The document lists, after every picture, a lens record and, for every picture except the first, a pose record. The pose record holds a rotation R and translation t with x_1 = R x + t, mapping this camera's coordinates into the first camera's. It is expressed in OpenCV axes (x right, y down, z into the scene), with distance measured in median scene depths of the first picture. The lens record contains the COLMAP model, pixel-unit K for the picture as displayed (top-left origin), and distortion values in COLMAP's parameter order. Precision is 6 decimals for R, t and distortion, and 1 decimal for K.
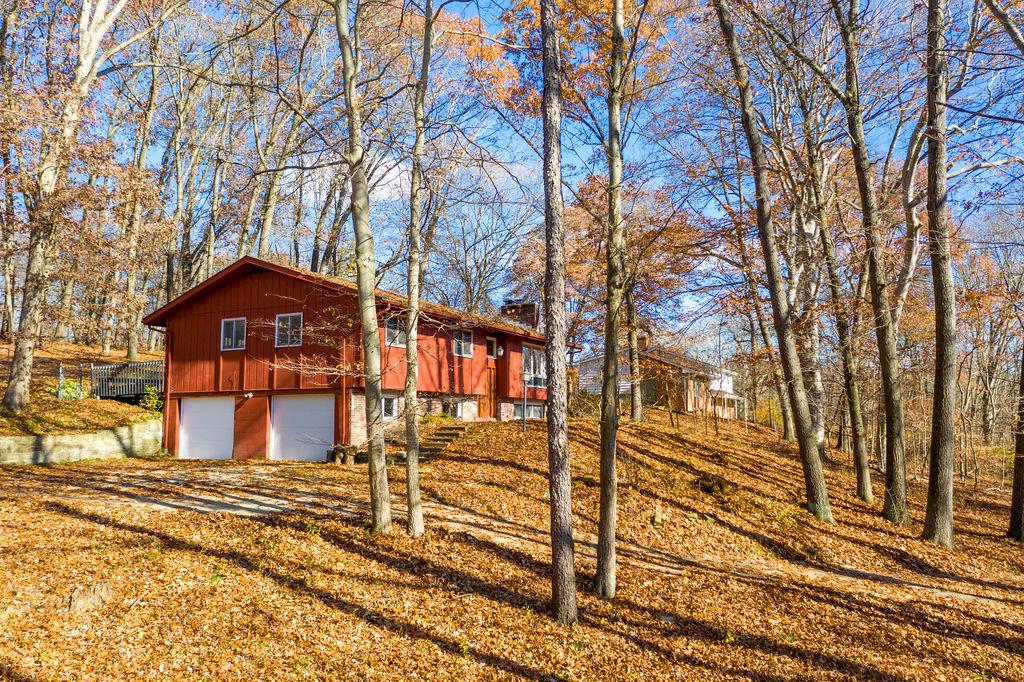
lens RADIAL K [[803.8, 0, 518.6], [0, 803.8, 338.8], [0, 0, 1]] dist [-0.000702, 0.006119]
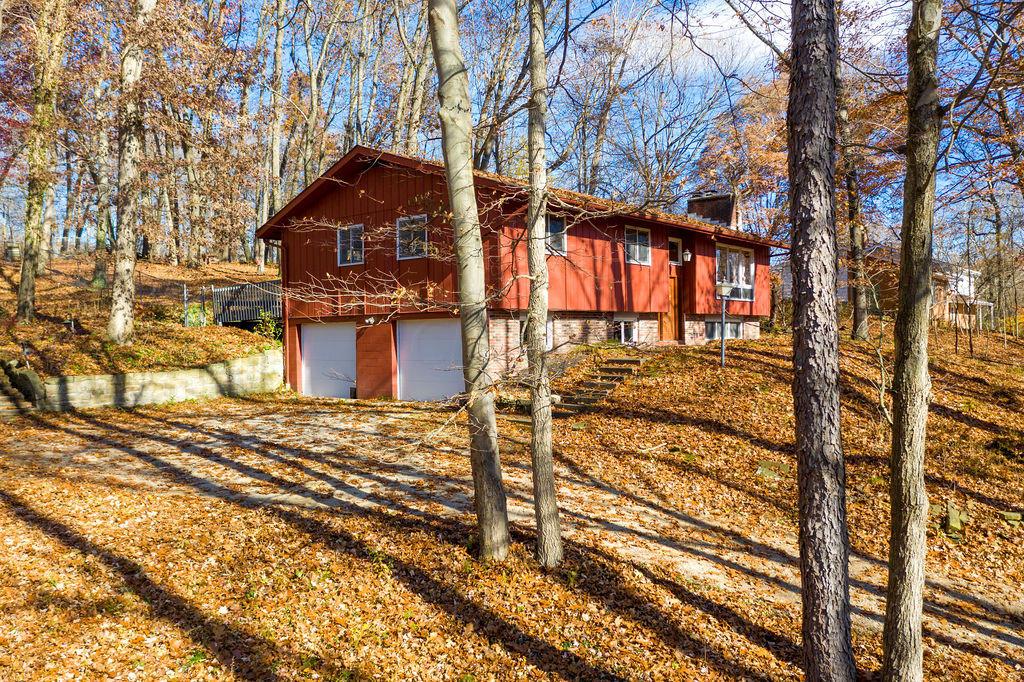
lens RADIAL K [[816.4, 0, 513.6], [0, 816.4, 329.7], [0, 0, 1]] dist [0.003683, 0.003803]
pose [[0.972834, -0.012018, -0.231192, -0.005011], [0.035562, 0.994557, 0.097939, 0.003727], [0.228757, -0.103500, 0.967966, 0.225676]]
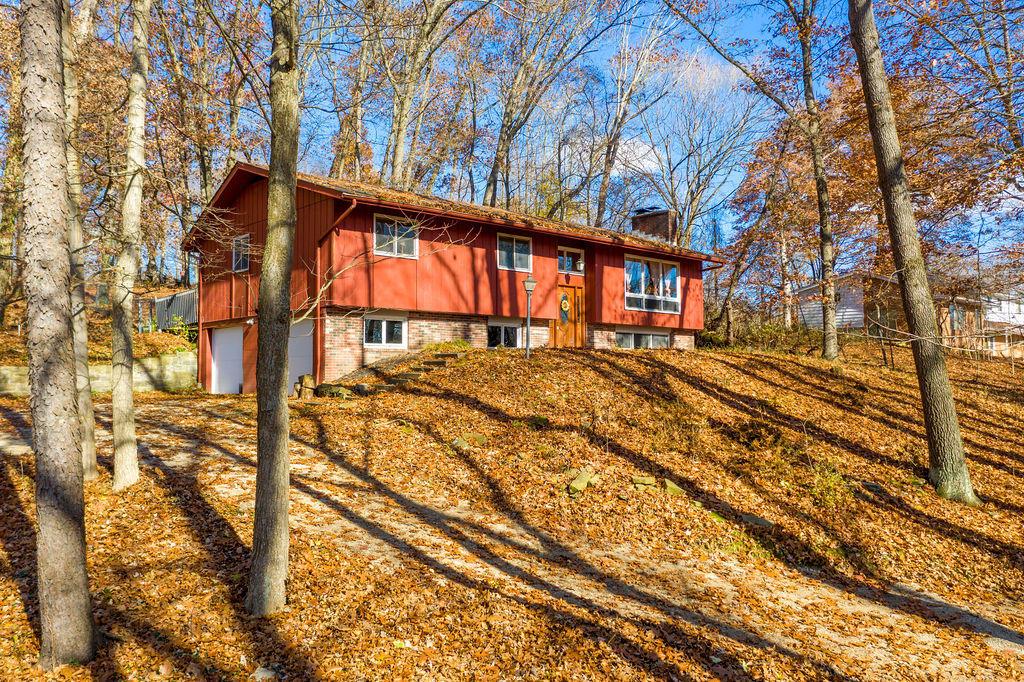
lens RADIAL K [[803.8, 0, 518.6], [0, 803.8, 338.8], [0, 0, 1]] dist [-0.000702, 0.006119]
pose [[0.932047, -0.017084, -0.361935, 0.246445], [0.039588, 0.997709, 0.054852, 0.050630], [0.360169, -0.065453, 0.930588, 0.274189]]
